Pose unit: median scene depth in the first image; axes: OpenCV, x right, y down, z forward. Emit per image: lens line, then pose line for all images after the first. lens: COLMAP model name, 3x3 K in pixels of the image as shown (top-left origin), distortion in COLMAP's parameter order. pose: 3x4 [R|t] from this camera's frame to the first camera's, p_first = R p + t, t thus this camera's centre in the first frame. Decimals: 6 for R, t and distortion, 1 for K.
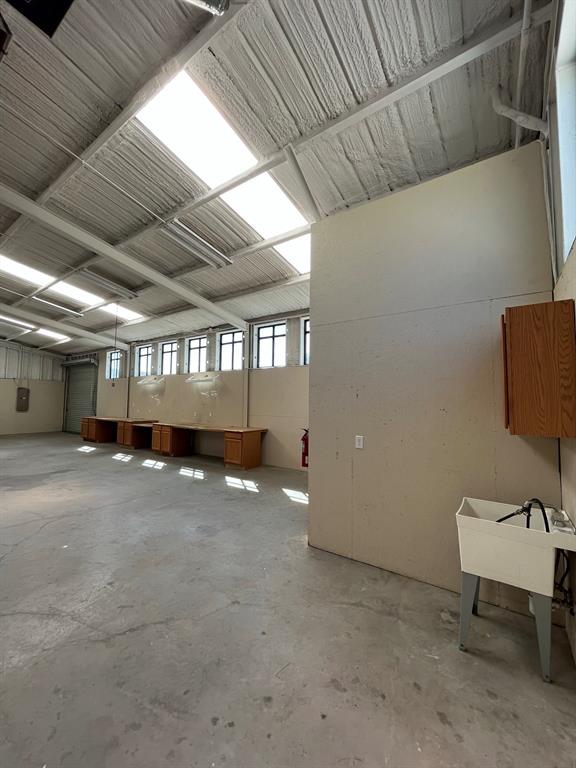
lens RADIAL K [[309.2, 0, 284.4], [0, 309.2, 383.7], [0, 0, 1]] dist [-0.003333, -0.000023]
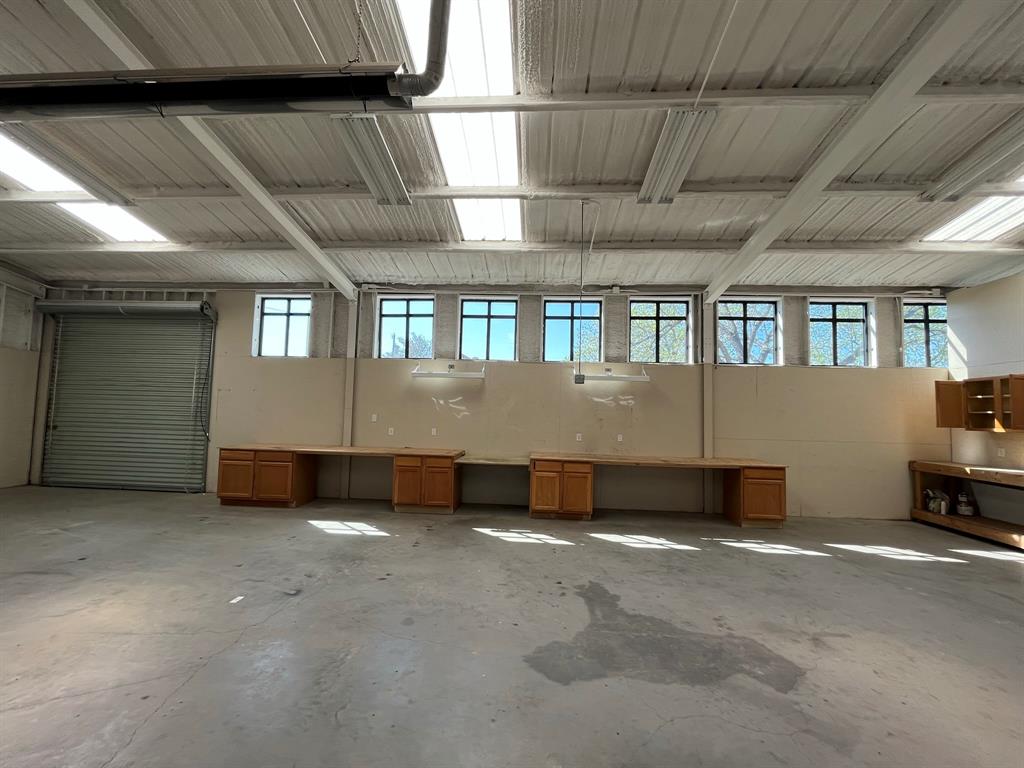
lens RADIAL K [[344.7, 0, 456.0], [0, 344.7, 402.6], [0, 0, 1]] dist [-0.001835, -0.000162]
pose [[0.838624, 0.016203, 0.544470, -1.110502], [-0.044578, 0.998246, 0.038954, 0.031232], [-0.542884, -0.056939, 0.837875, 0.811597]]
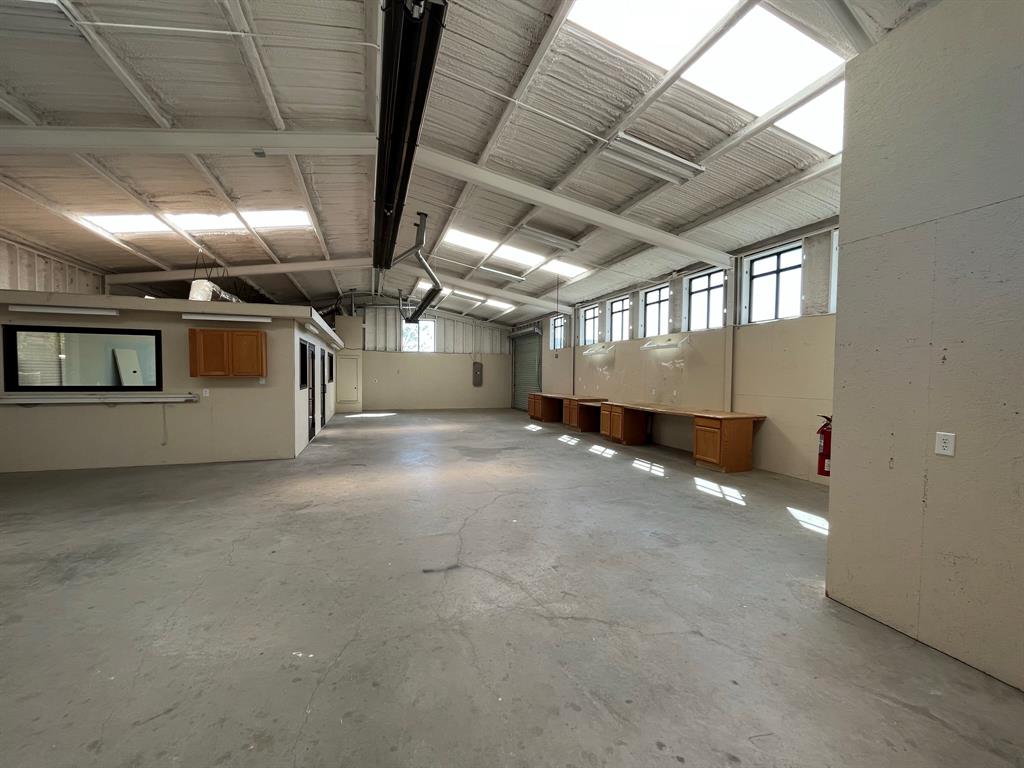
lens RADIAL K [[412.3, 0, 511.4], [0, 412.3, 389.5], [0, 0, 1]] dist [-0.003333, -0.000023]
pose [[0.812371, 0.015809, -0.582926, 0.018251], [0.036185, 0.996339, 0.077449, 0.003589], [0.582017, -0.084010, 0.808826, -0.015356]]
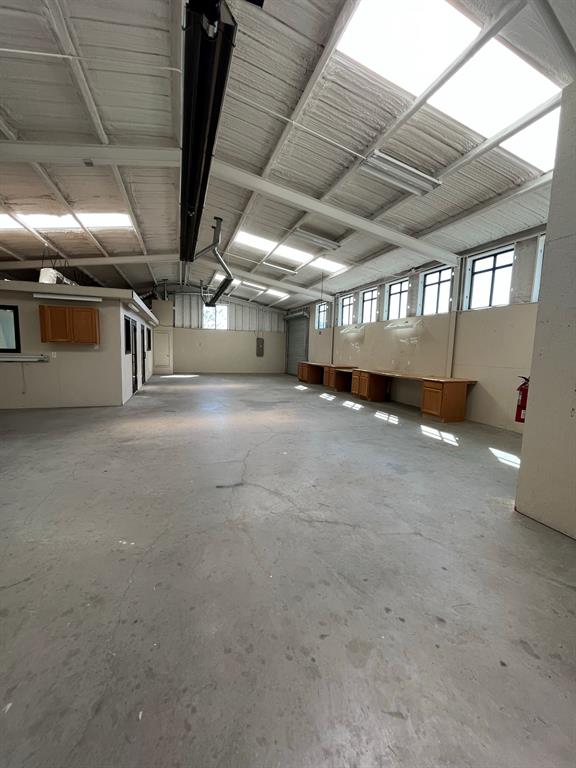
lens RADIAL K [[309.2, 0, 284.6], [0, 309.2, 383.4], [0, 0, 1]] dist [-0.003333, -0.000023]
pose [[0.810107, 0.074910, -0.581477, 0.015134], [0.016822, 0.988425, 0.150773, 0.015661], [0.586041, -0.131924, 0.799470, -0.008640]]
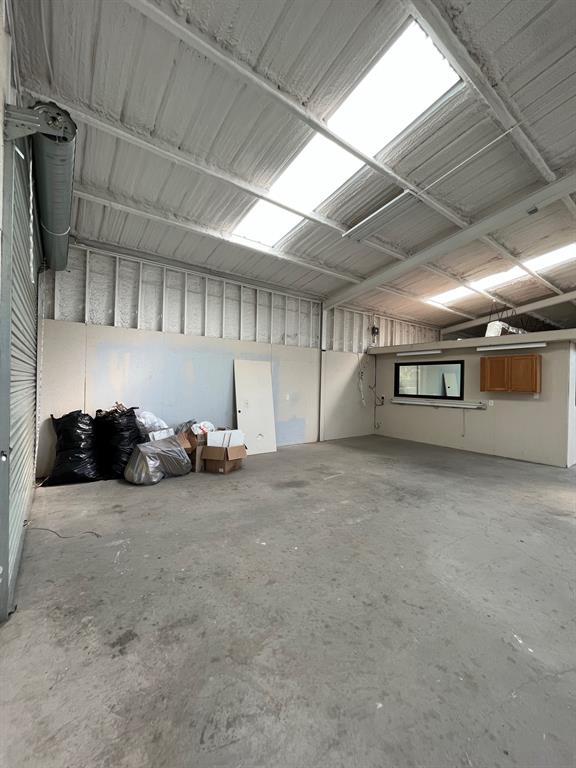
lens RADIAL K [[309.2, 0, 283.8], [0, 309.2, 383.5], [0, 0, 1]] dist [-0.003333, -0.000023]
pose [[-0.309838, -0.018857, -0.950602, 0.023671], [0.030933, 0.999074, -0.029901, 0.005909], [0.950286, -0.038669, -0.308968, 0.026392]]
